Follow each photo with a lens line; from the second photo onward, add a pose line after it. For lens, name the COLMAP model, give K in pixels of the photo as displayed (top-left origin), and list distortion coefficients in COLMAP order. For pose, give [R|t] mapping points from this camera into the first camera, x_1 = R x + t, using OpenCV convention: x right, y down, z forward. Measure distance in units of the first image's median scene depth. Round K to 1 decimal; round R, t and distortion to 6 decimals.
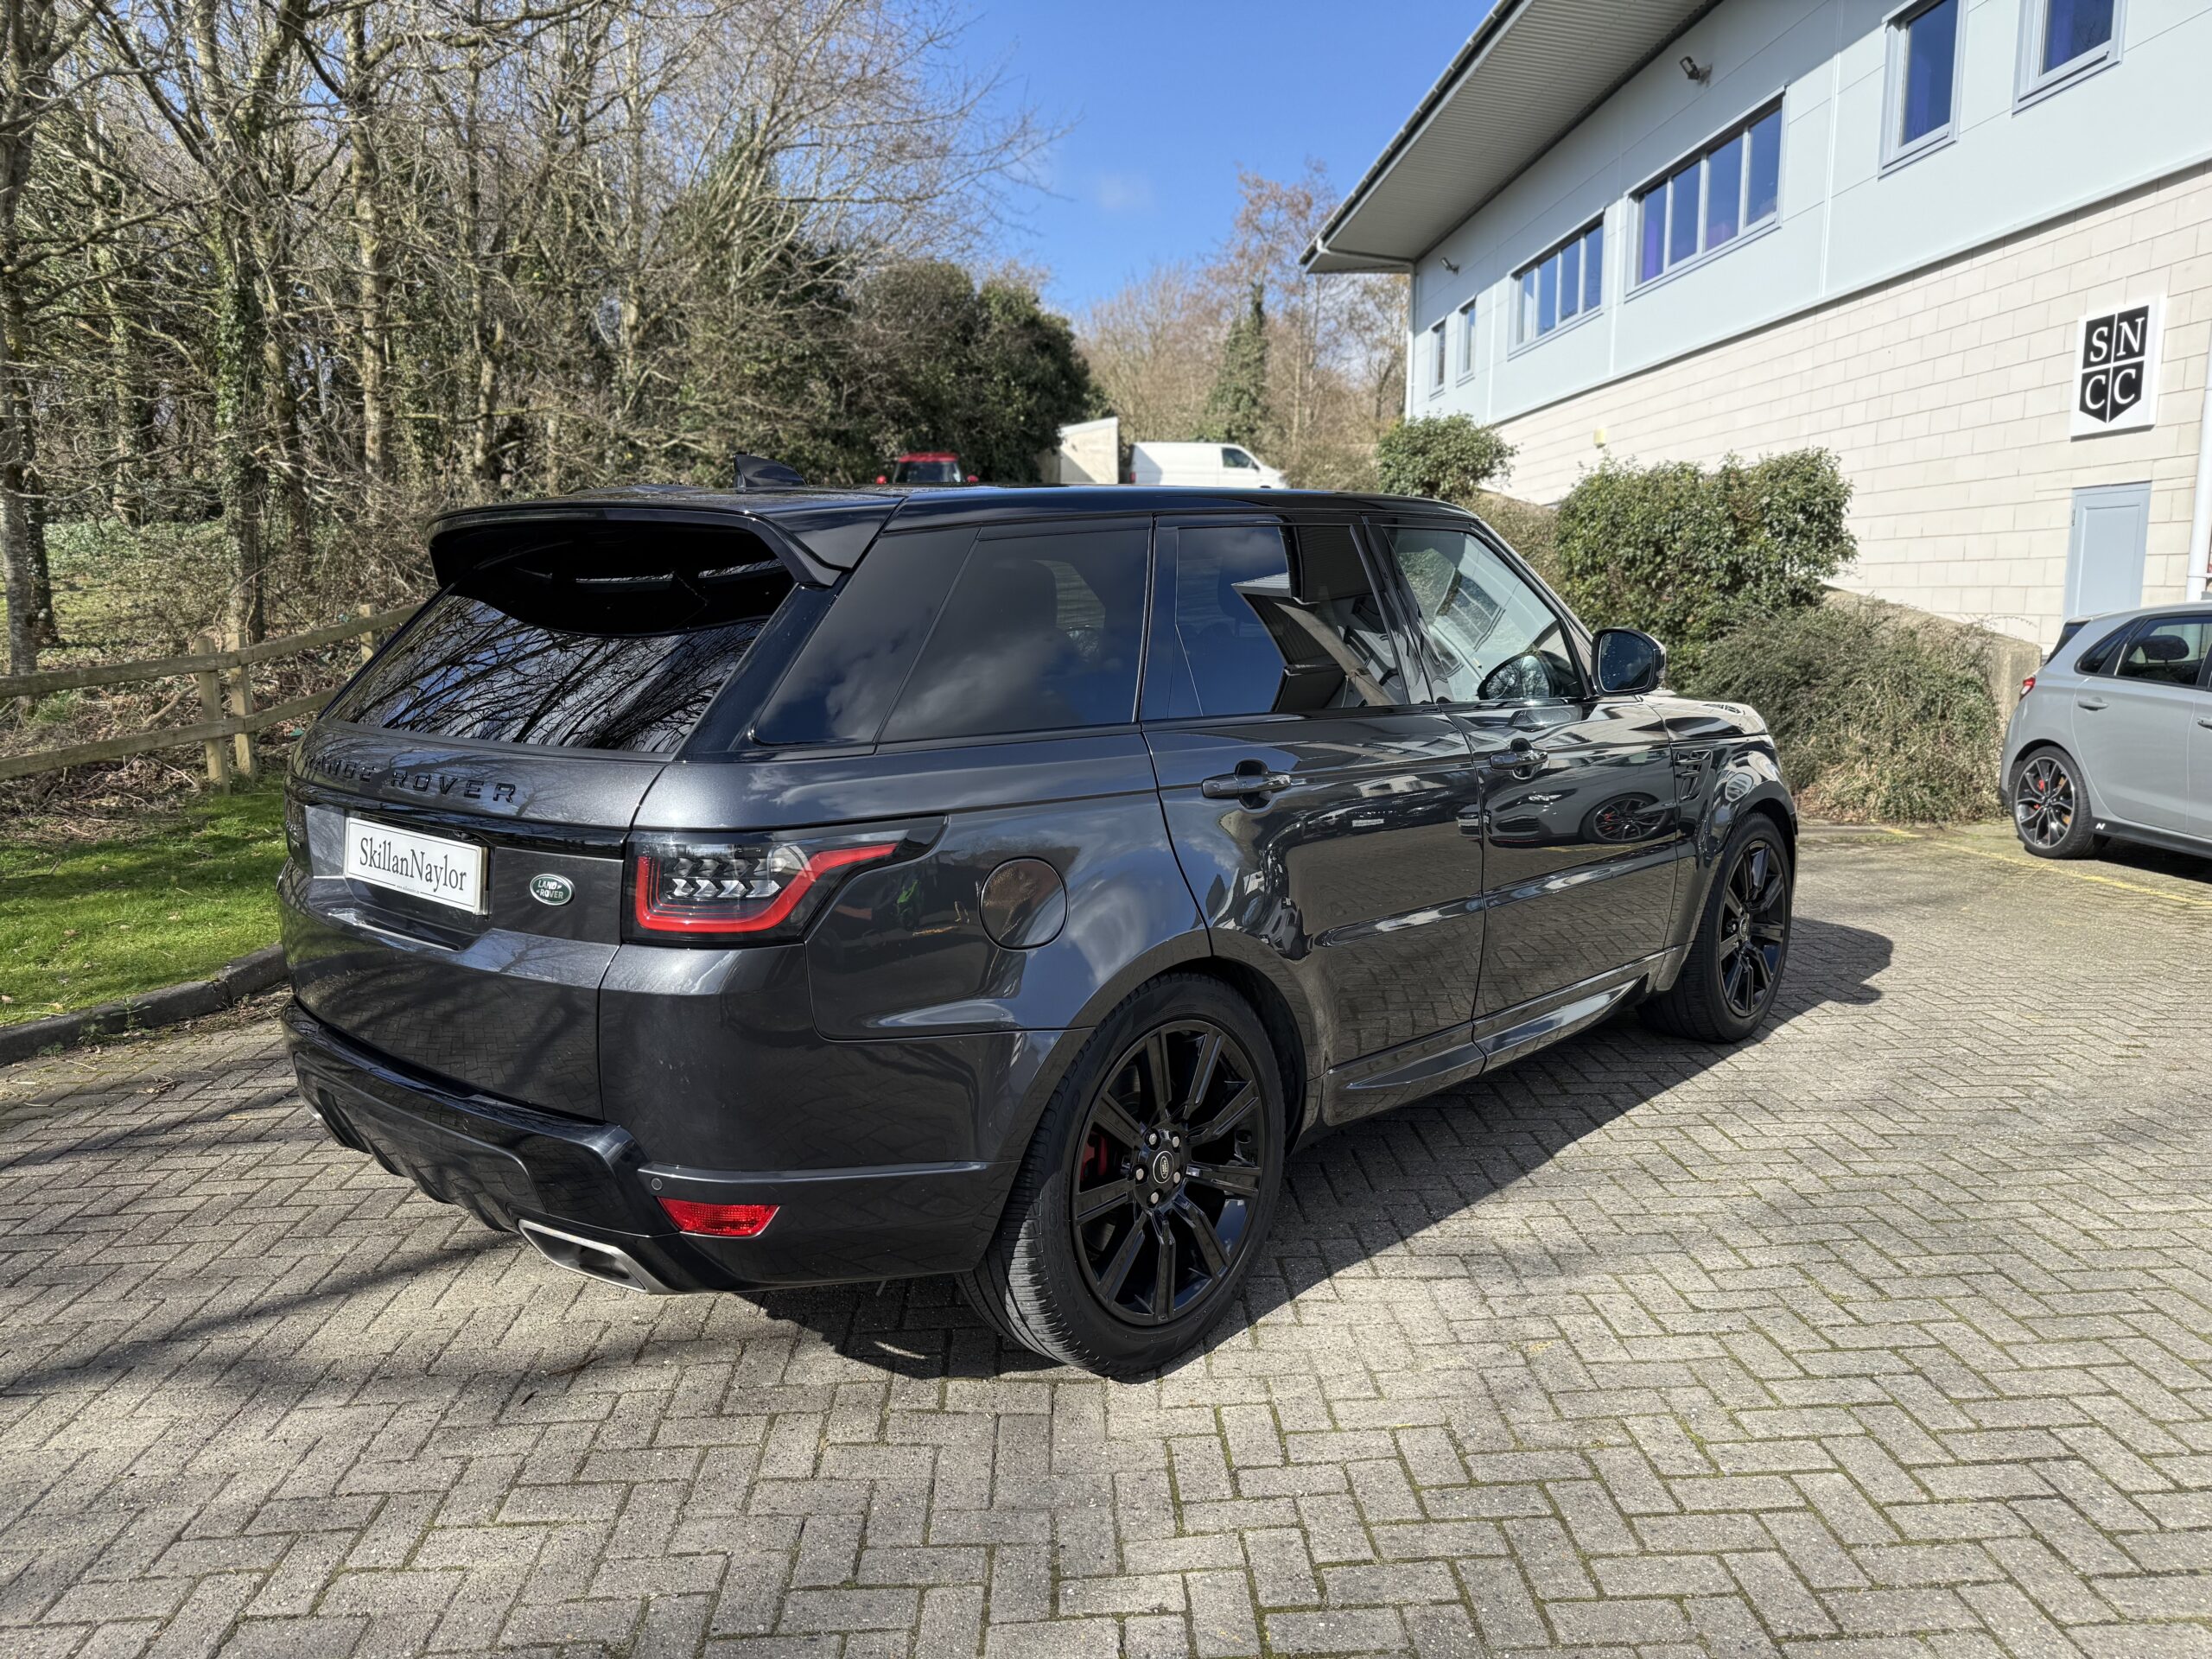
lens RADIAL K [[1524.1, 0, 1096.7], [0, 1524.1, 833.3], [0, 0, 1]] dist [-0.022733, -0.003375]
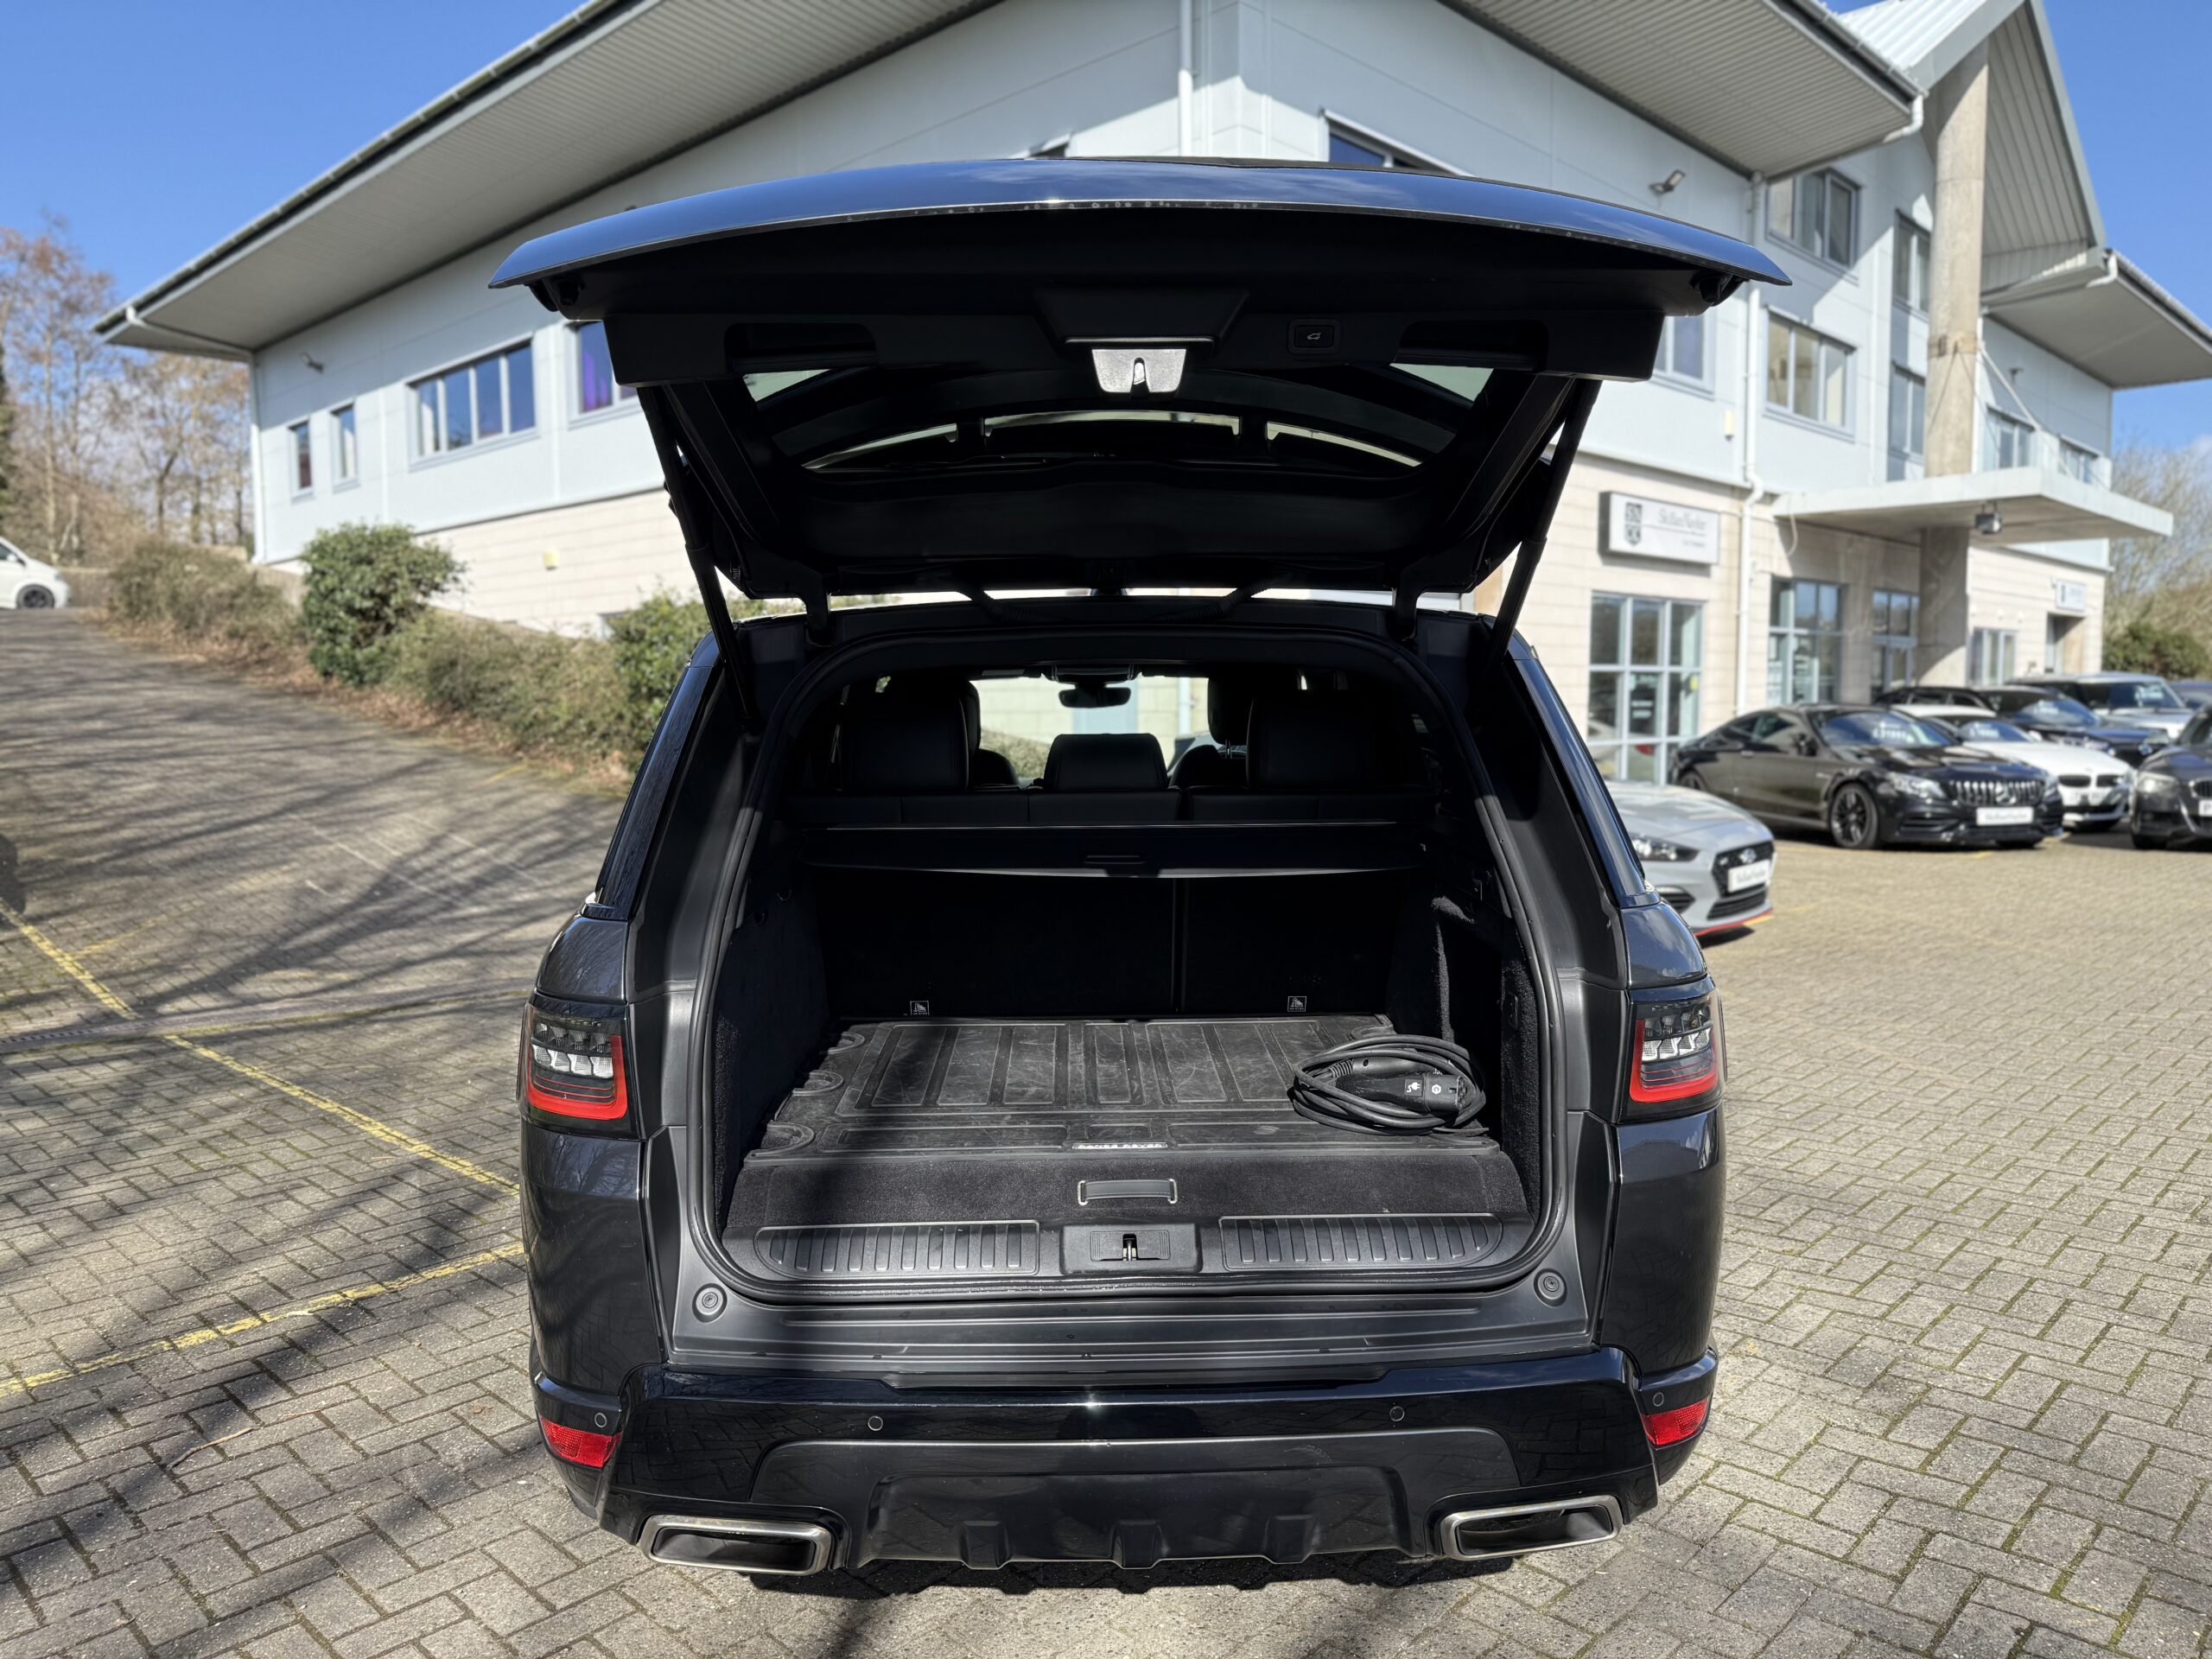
lens RADIAL K [[1524.1, 0, 1096.7], [0, 1524.1, 833.3], [0, 0, 1]] dist [-0.022733, -0.003375]
pose [[0.716460, -0.041481, 0.696394, -0.088161], [0.098425, 0.994256, -0.042038, -0.005552], [-0.690651, 0.098661, 0.716427, 0.049021]]
